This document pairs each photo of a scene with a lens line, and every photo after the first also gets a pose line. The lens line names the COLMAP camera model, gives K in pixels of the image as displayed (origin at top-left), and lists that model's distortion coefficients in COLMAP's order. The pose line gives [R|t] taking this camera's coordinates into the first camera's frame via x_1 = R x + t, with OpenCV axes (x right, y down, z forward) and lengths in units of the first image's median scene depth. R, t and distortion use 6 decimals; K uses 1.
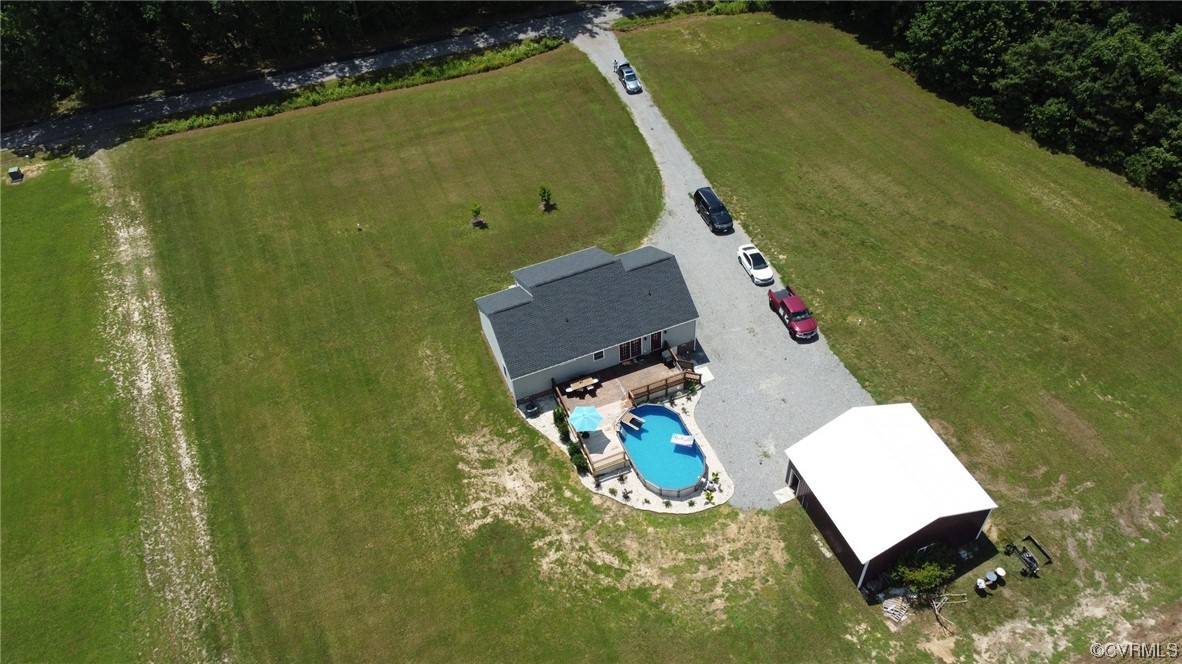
lens RADIAL K [[895.2, 0, 585.5], [0, 895.2, 335.3], [0, 0, 1]] dist [0.000676, -0.003523]
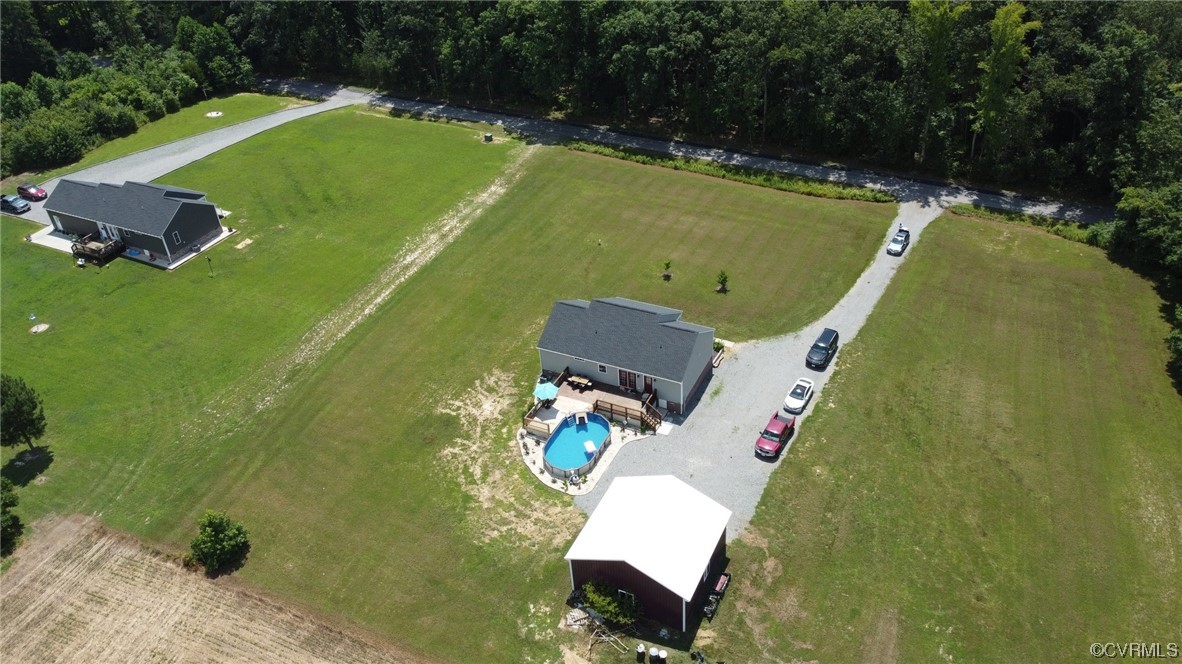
lens RADIAL K [[895.2, 0, 585.5], [0, 895.2, 335.3], [0, 0, 1]] dist [0.000676, -0.003523]
pose [[0.669340, 0.437546, -0.600448, 0.776237], [-0.521438, 0.852358, 0.039847, -0.058859], [0.529231, 0.286426, 0.798671, -0.046471]]
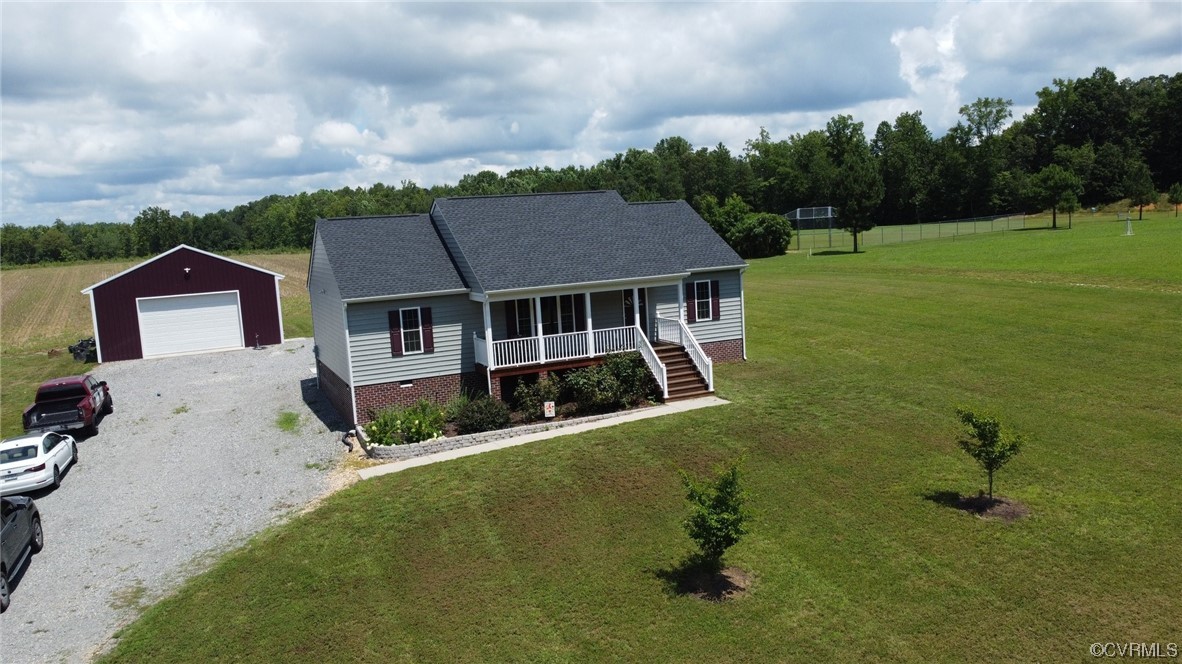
lens RADIAL K [[895.2, 0, 585.5], [0, 895.2, 335.3], [0, 0, 1]] dist [0.000676, -0.003523]
pose [[-0.992844, 0.116801, -0.024868, -0.021738], [0.048211, 0.582555, 0.811360, -0.453304], [0.109255, 0.804355, -0.584017, 1.431333]]
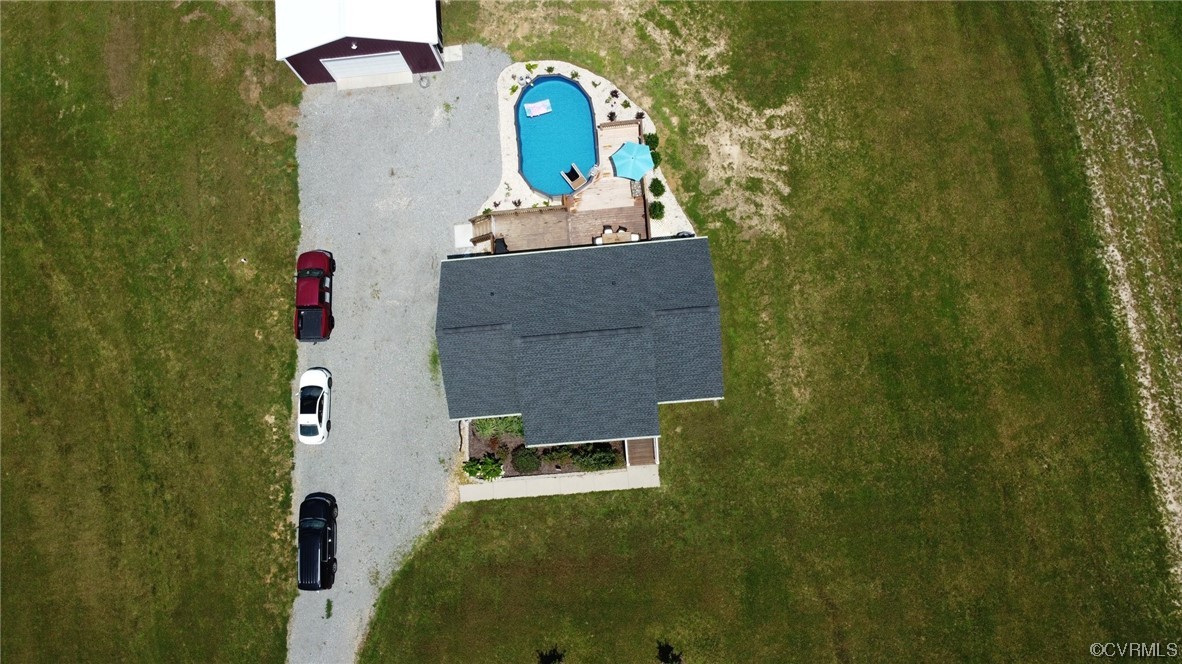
lens RADIAL K [[895.2, 0, 585.5], [0, 895.2, 335.3], [0, 0, 1]] dist [0.000676, -0.003523]
pose [[-0.948280, -0.275024, 0.158515, -0.130577], [0.294214, -0.574005, 0.764170, -0.629633], [-0.119177, 0.771285, 0.625233, 0.596538]]
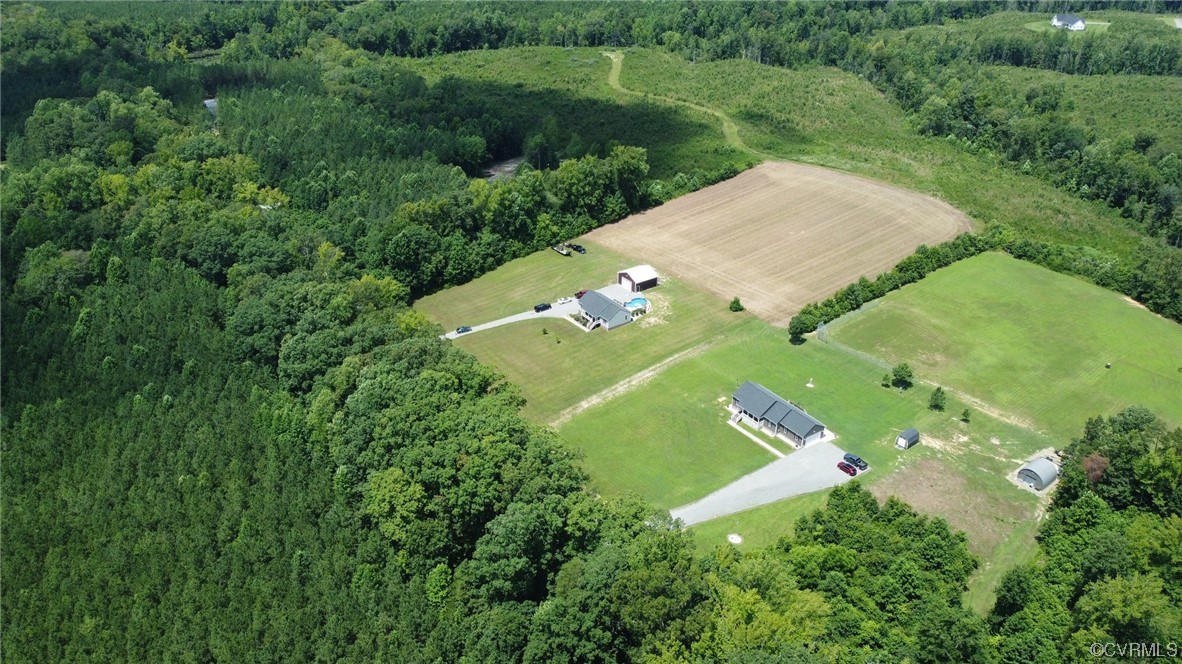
lens RADIAL K [[895.2, 0, 585.5], [0, 895.2, 335.3], [0, 0, 1]] dist [0.000676, -0.003523]
pose [[-0.242795, -0.422203, 0.873381, -3.660604], [0.709677, 0.536505, 0.456640, -1.918449], [-0.661368, 0.730689, 0.169367, 0.531931]]
